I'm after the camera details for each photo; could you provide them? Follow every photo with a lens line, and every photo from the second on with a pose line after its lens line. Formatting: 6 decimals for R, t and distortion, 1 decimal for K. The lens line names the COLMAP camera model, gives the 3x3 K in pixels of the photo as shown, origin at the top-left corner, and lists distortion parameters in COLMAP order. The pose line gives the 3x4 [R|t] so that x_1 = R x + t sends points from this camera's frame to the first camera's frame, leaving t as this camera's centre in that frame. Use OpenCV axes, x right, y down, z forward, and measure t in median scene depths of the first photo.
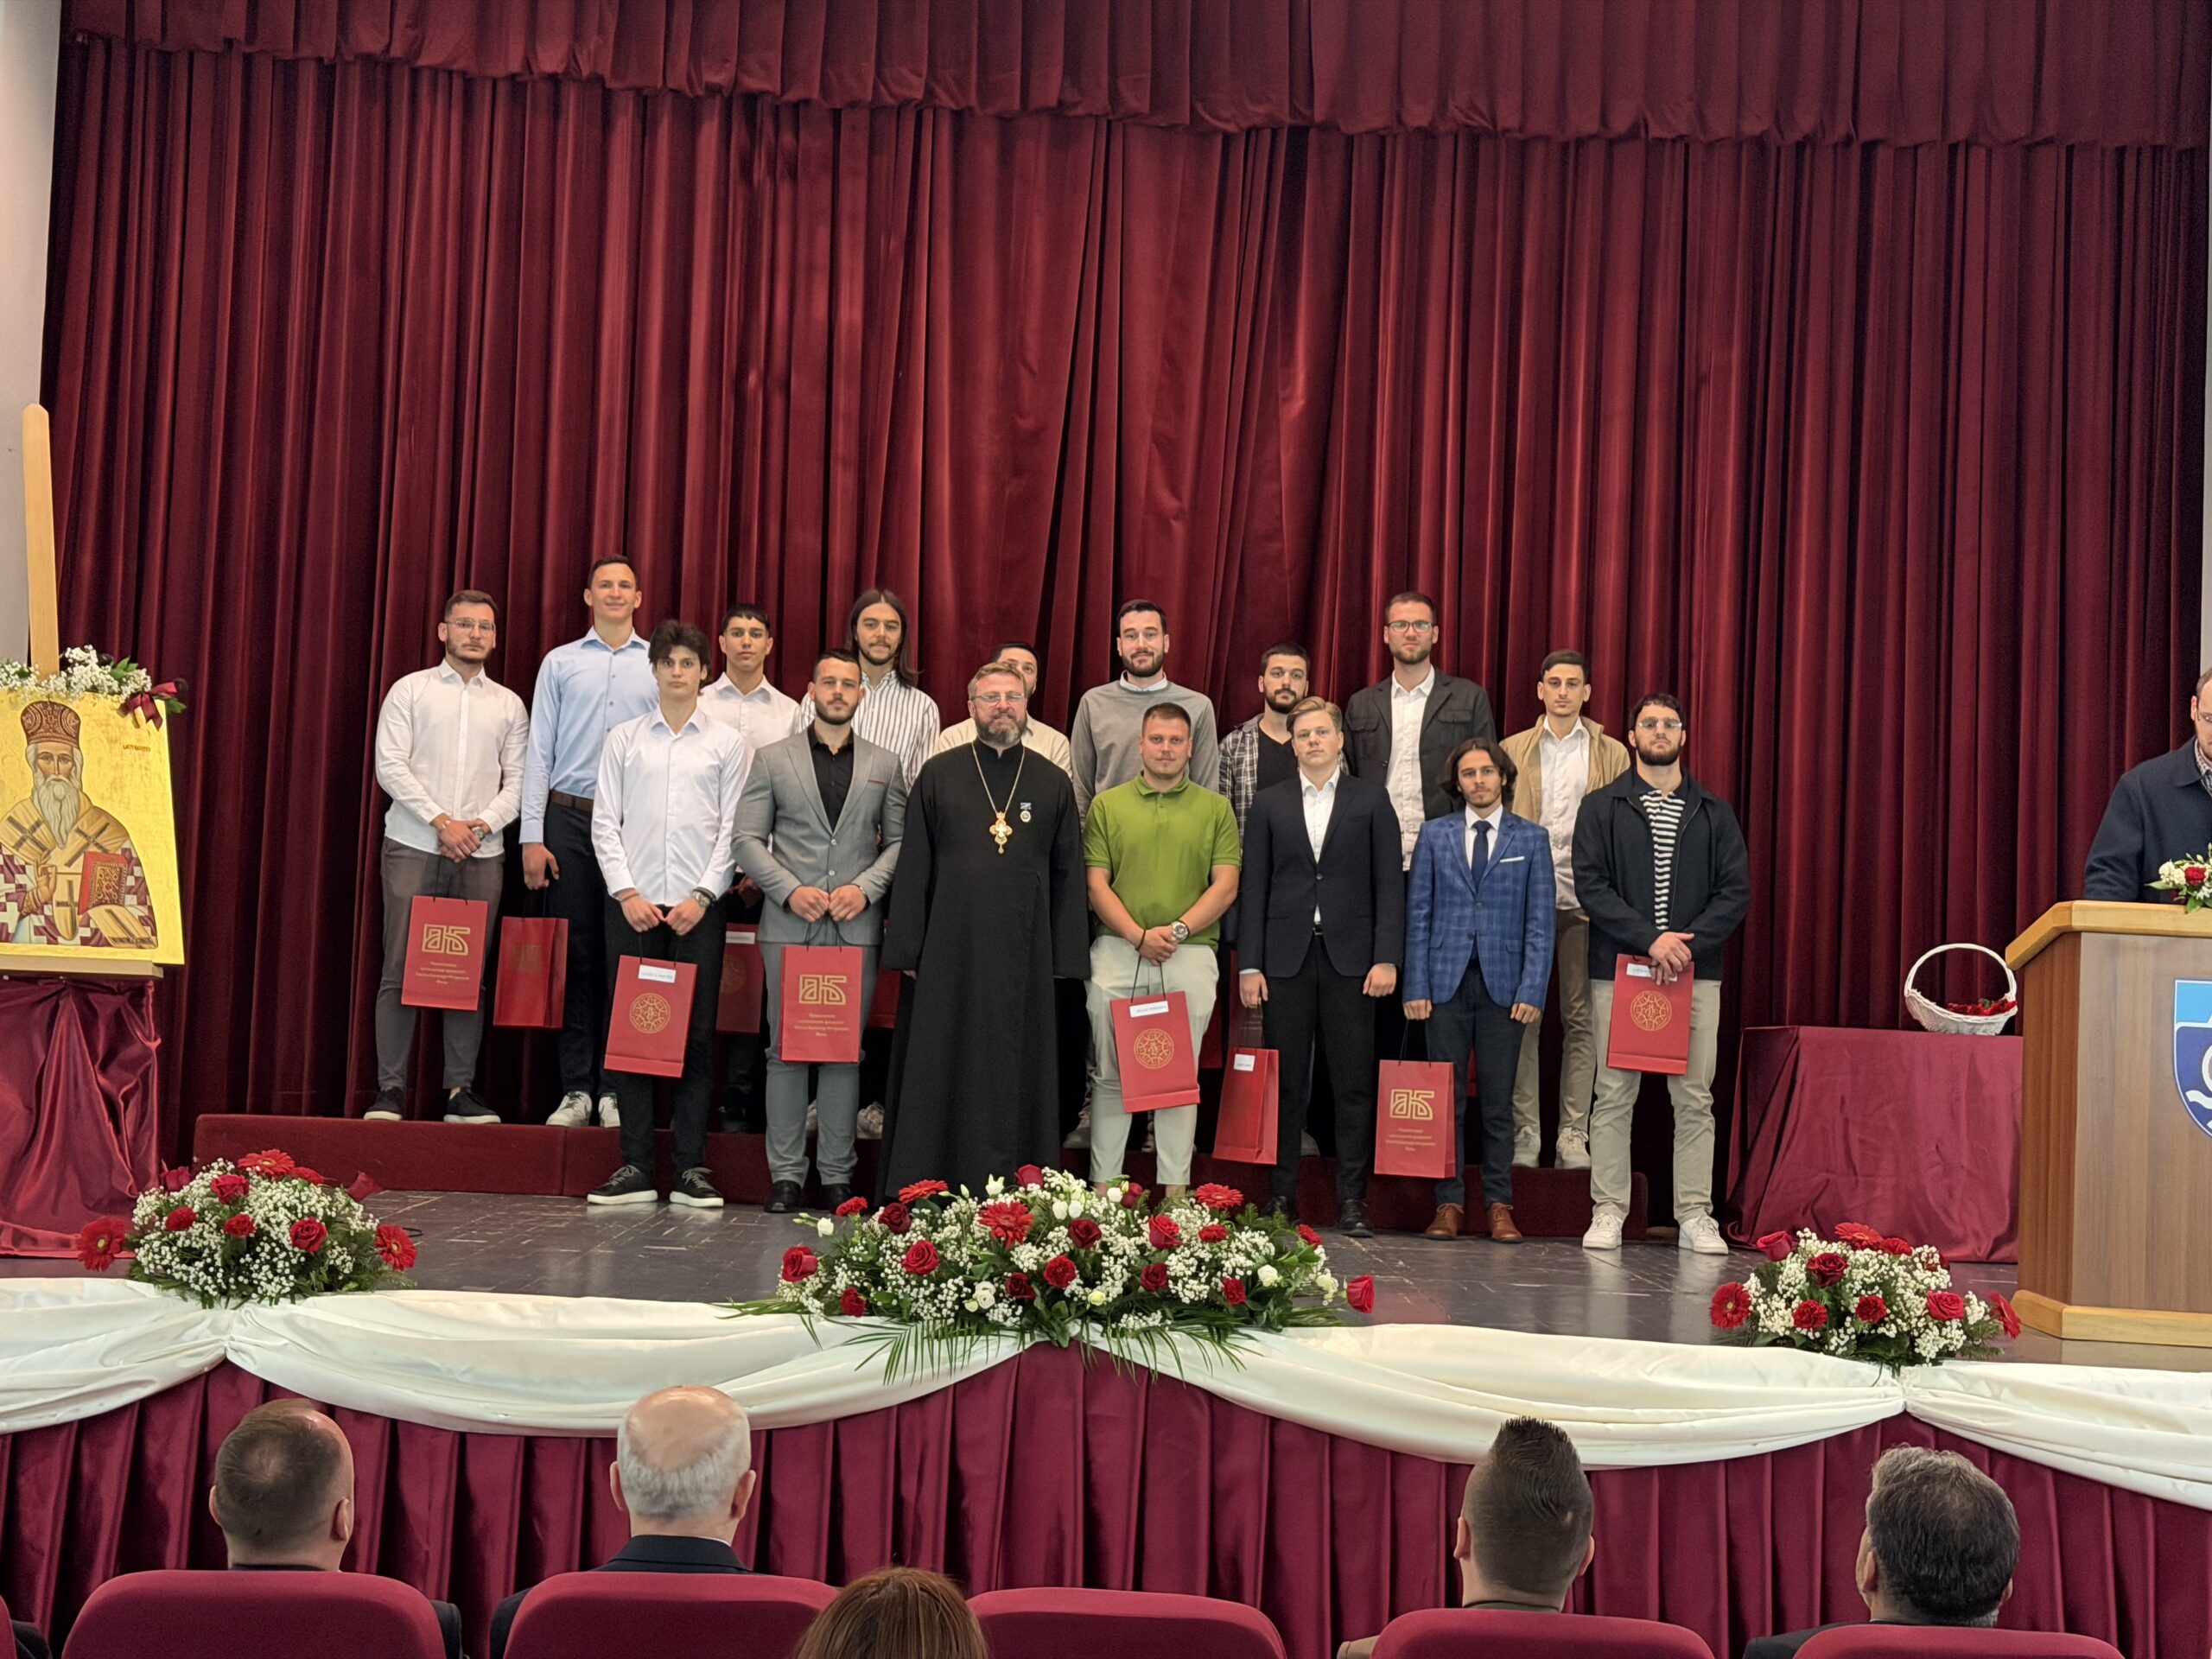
lens RADIAL K [[3052.3, 0, 1106.5], [0, 3052.3, 808.0], [0, 0, 1]] dist [0.116599, 0.000000]
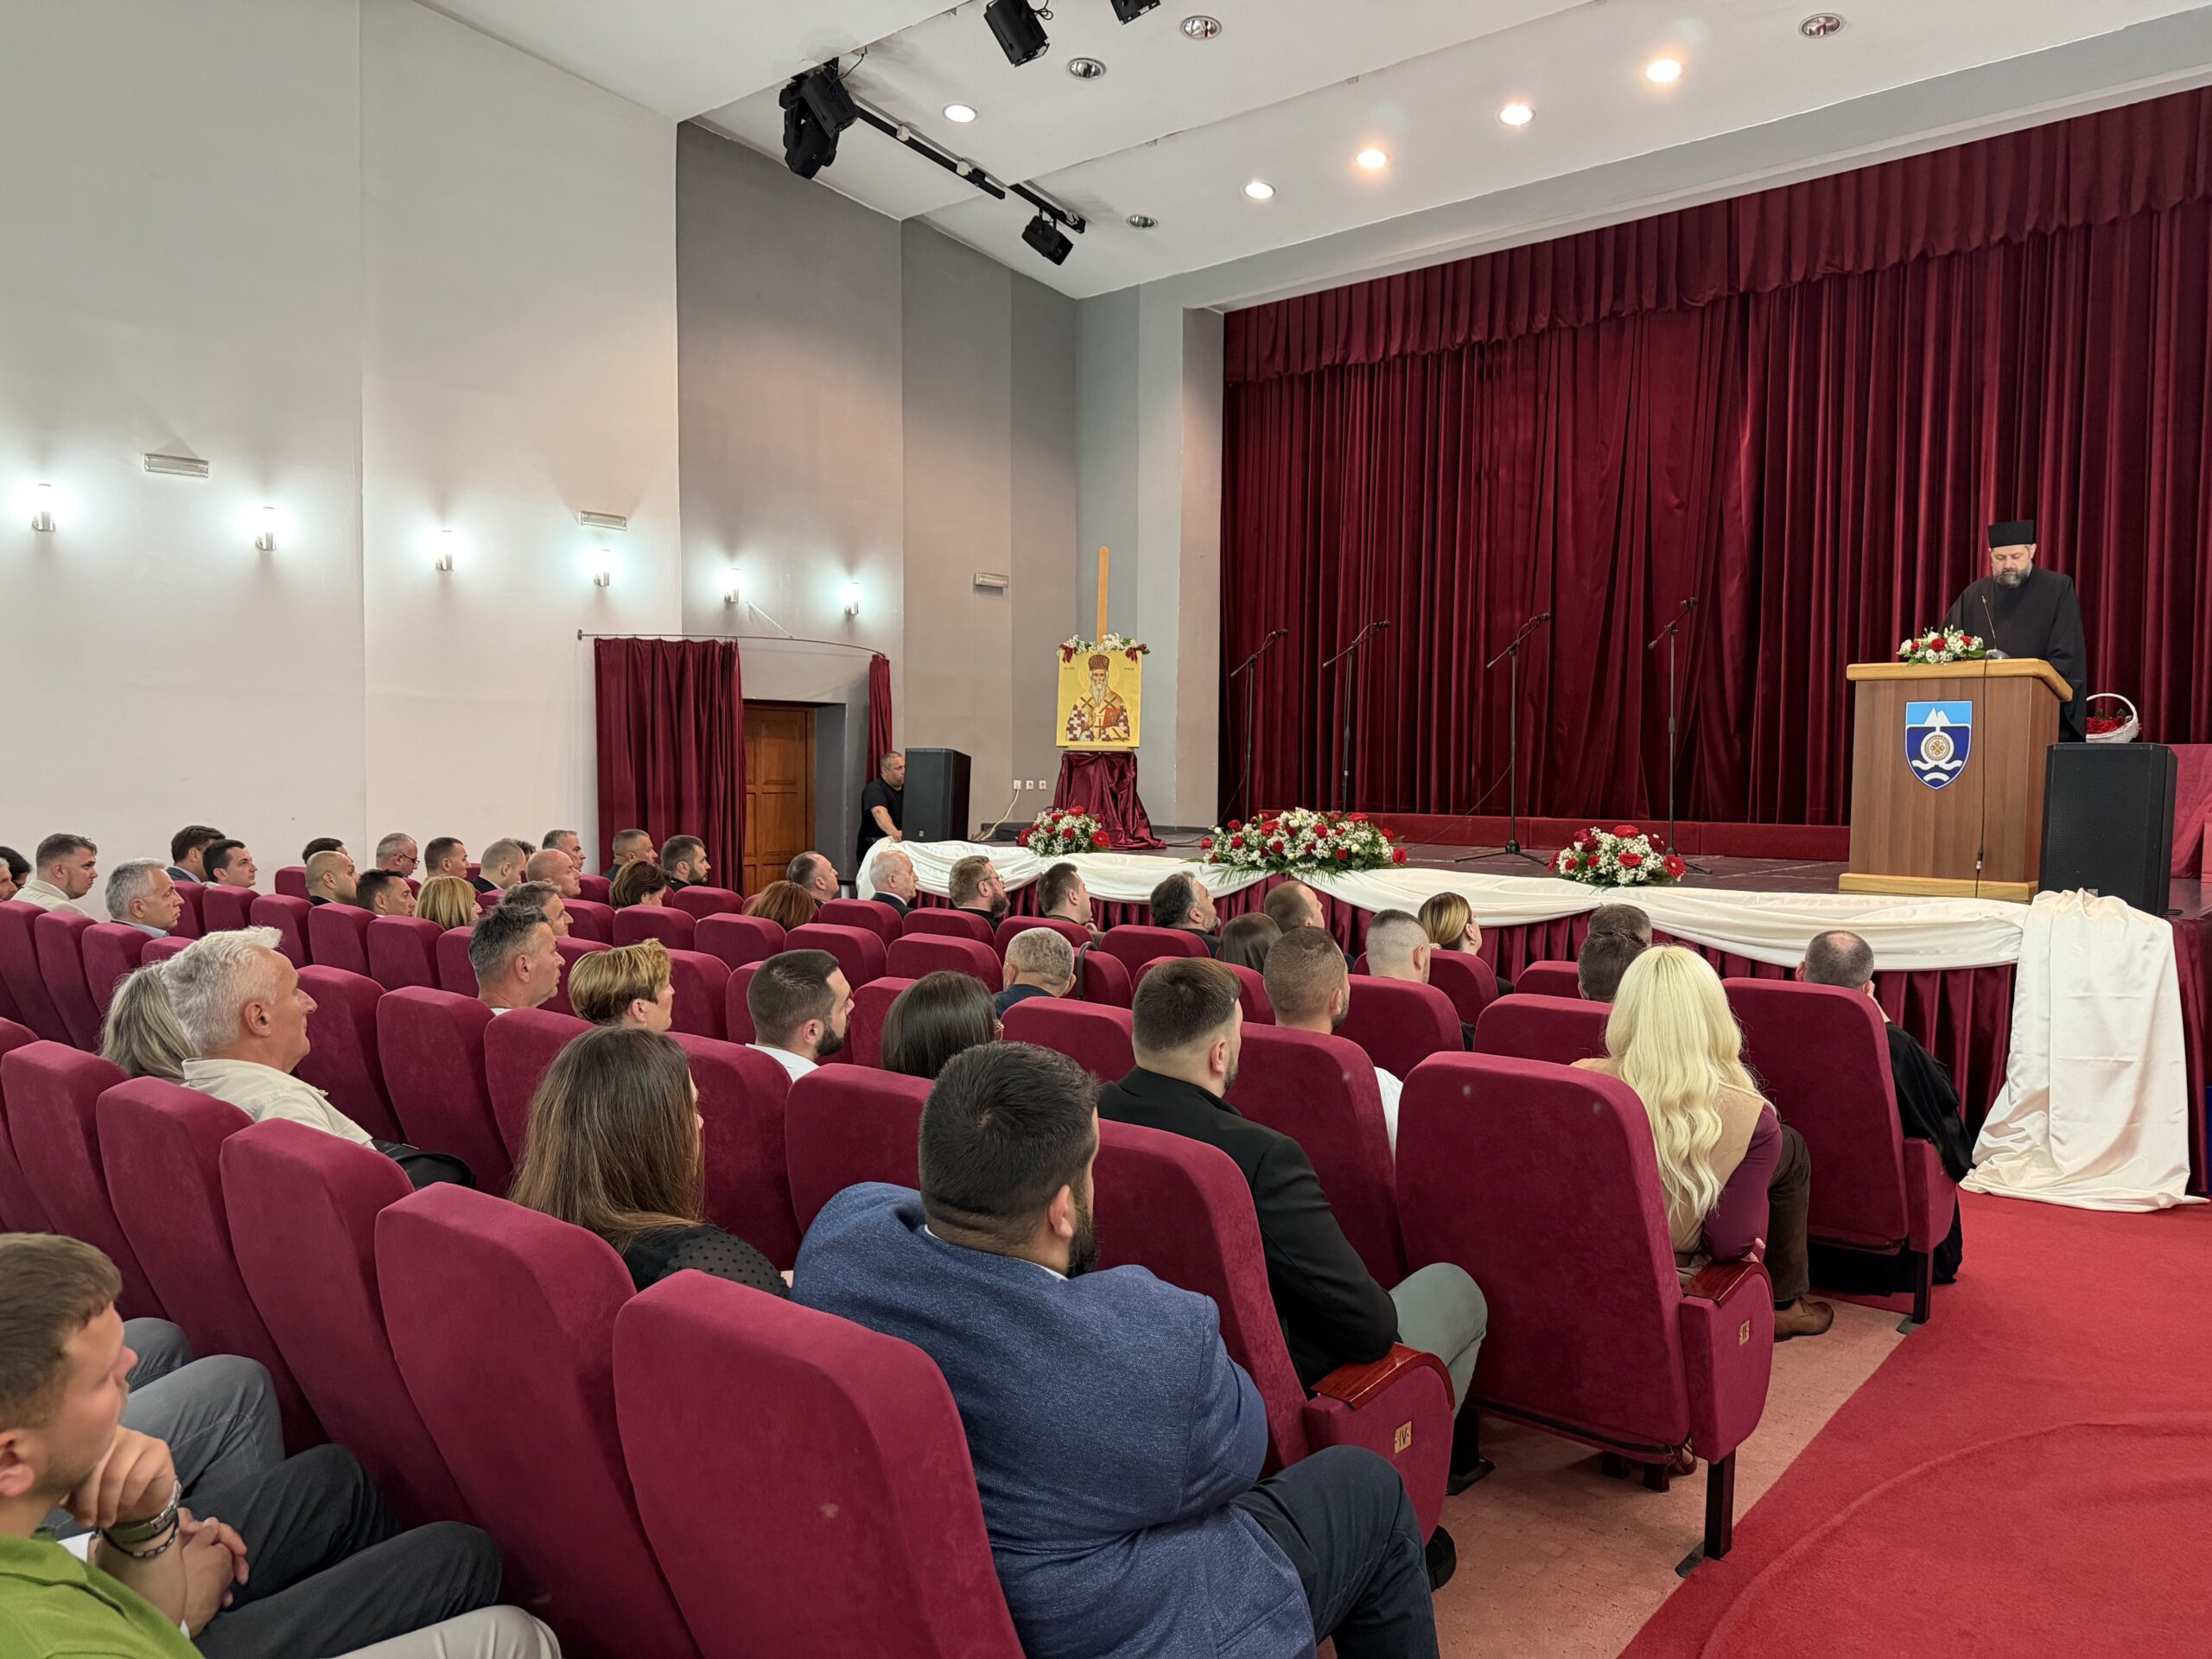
lens RADIAL K [[1532.8, 0, 1101.0], [0, 1532.8, 853.5], [0, 0, 1]] dist [0.045024, -0.046355]
pose [[0.742211, -0.000939, -0.670165, 0.612925], [0.067852, 0.994966, 0.073752, 0.044278], [0.666722, -0.100211, 0.738538, -0.036378]]
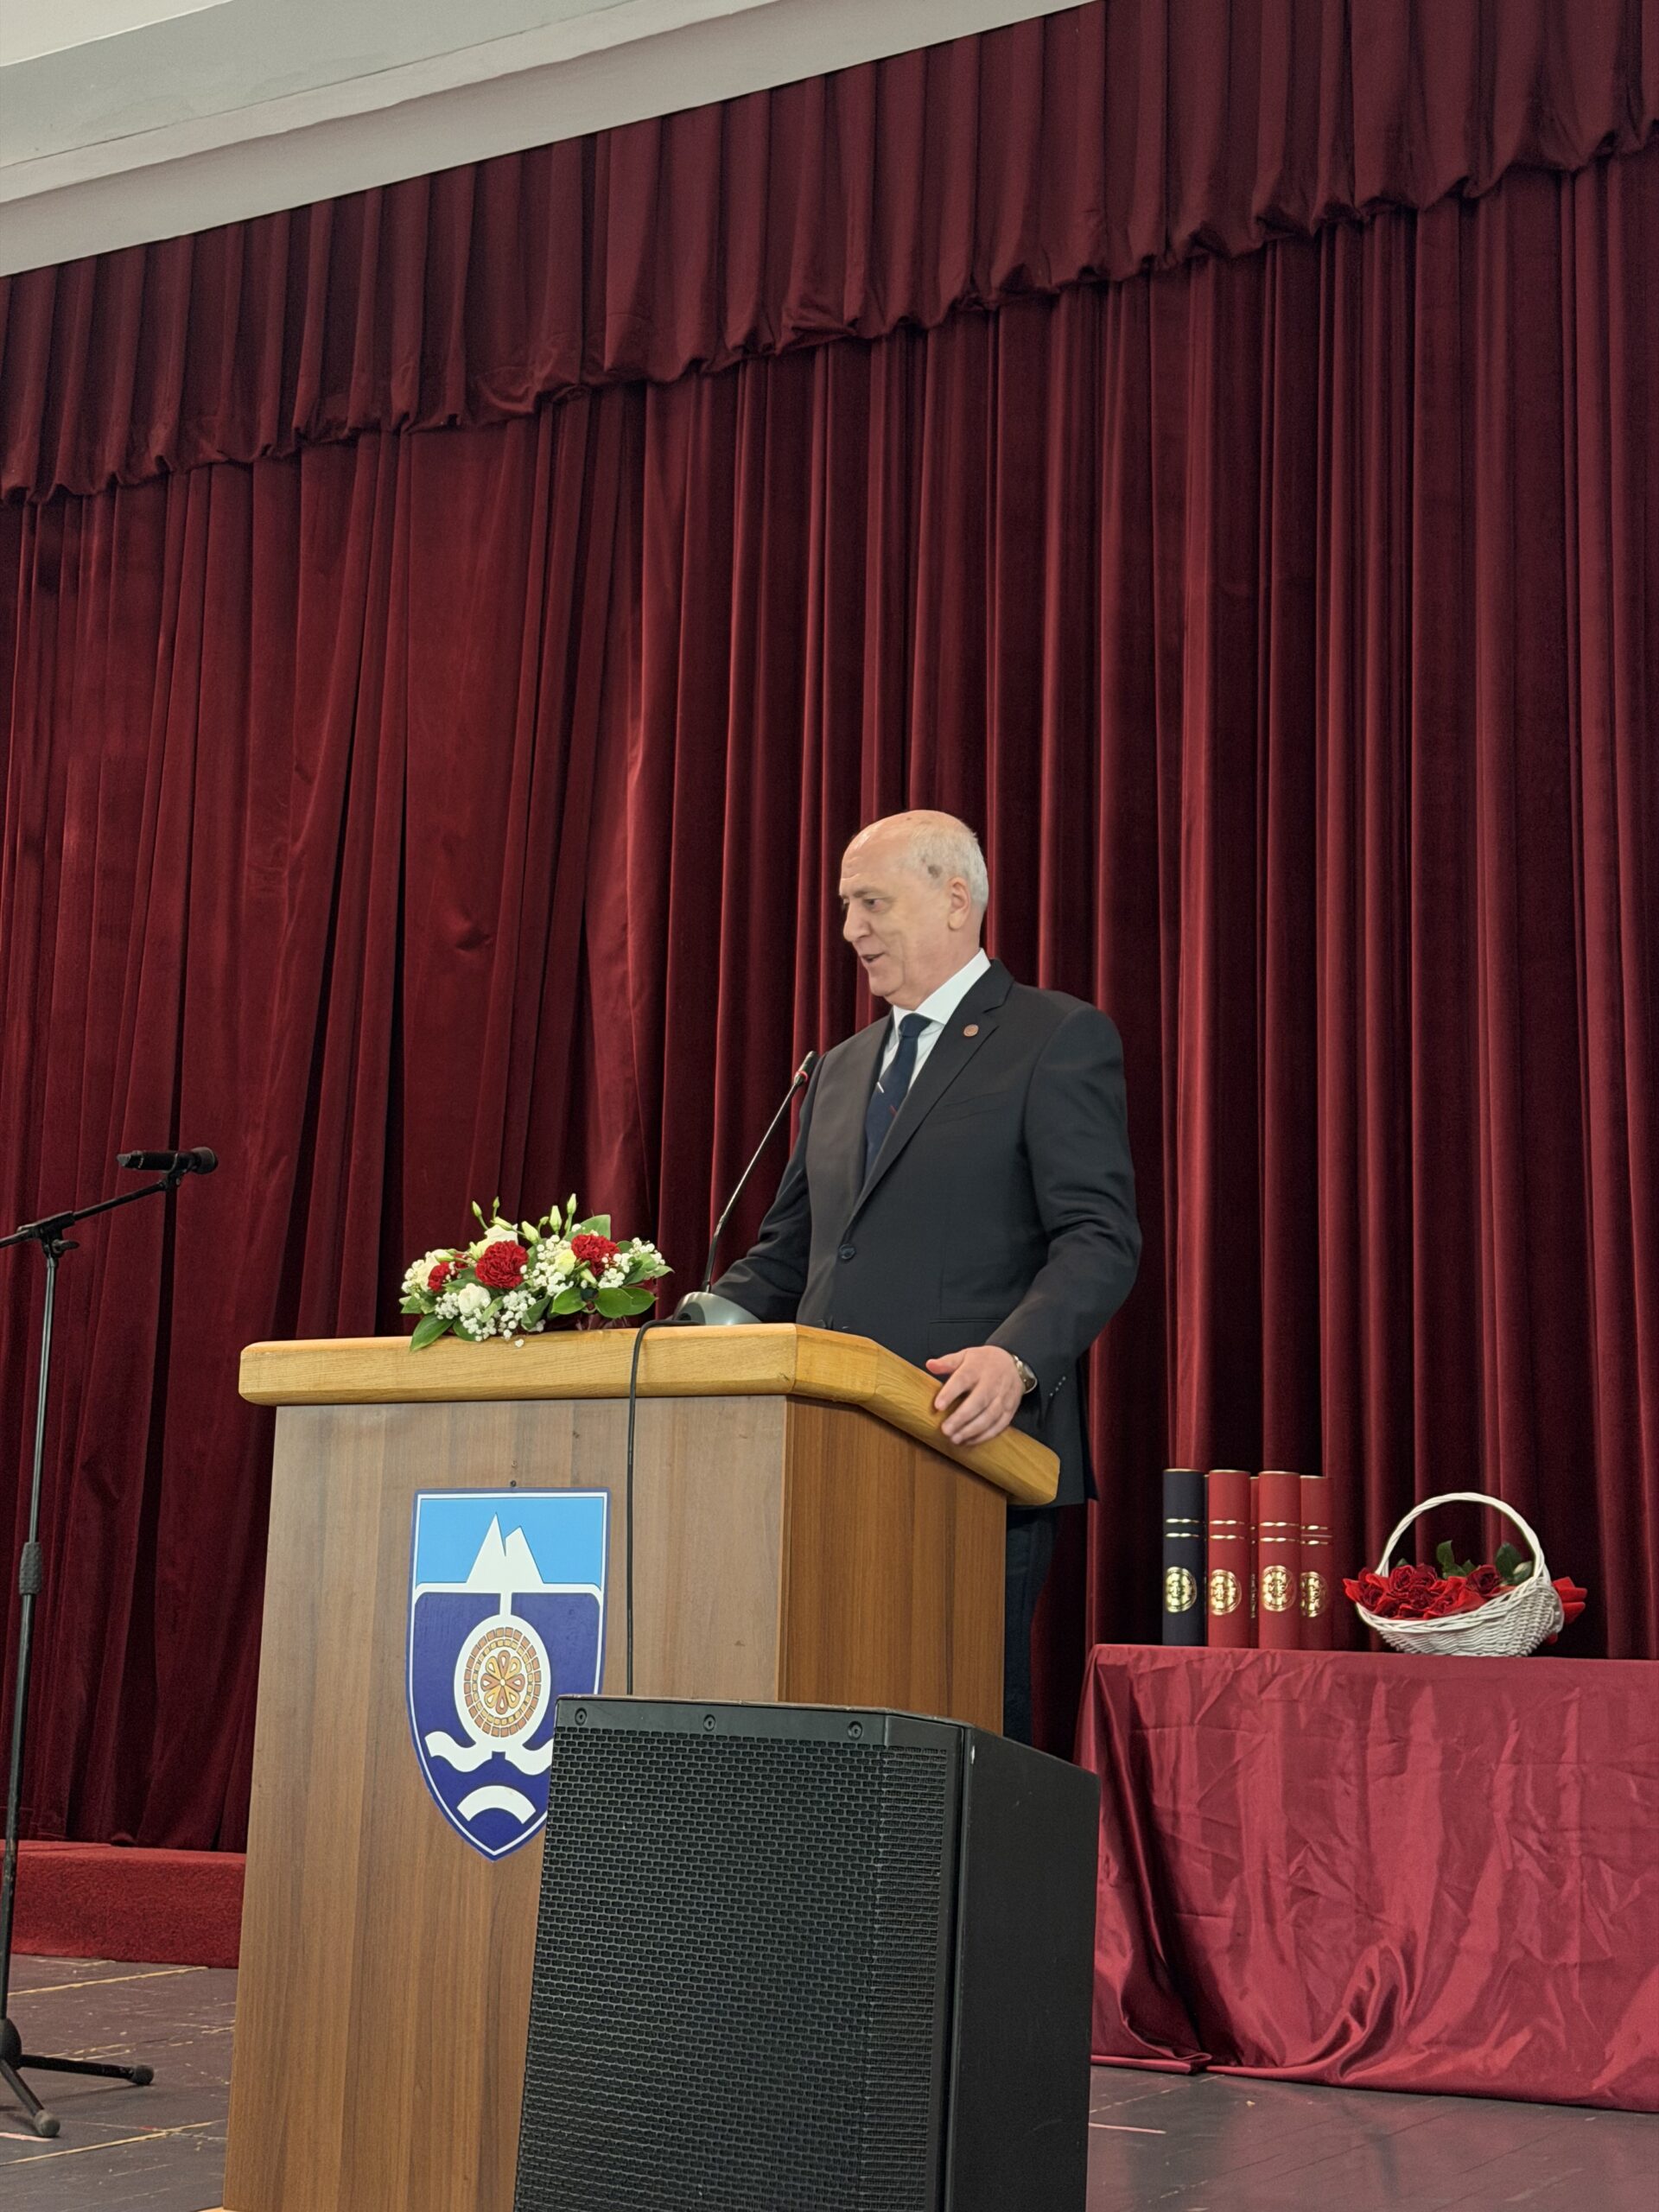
lens RADIAL K [[3052.3, 0, 810.4], [0, 3052.3, 1106.1], [0, 0, 1]] dist [0.116599, 0.000000]
pose [[0.864222, -0.110245, -0.490884, 0.633309], [0.047032, 0.989127, -0.139341, 0.065088], [0.500908, 0.097334, 0.860010, 0.621387]]
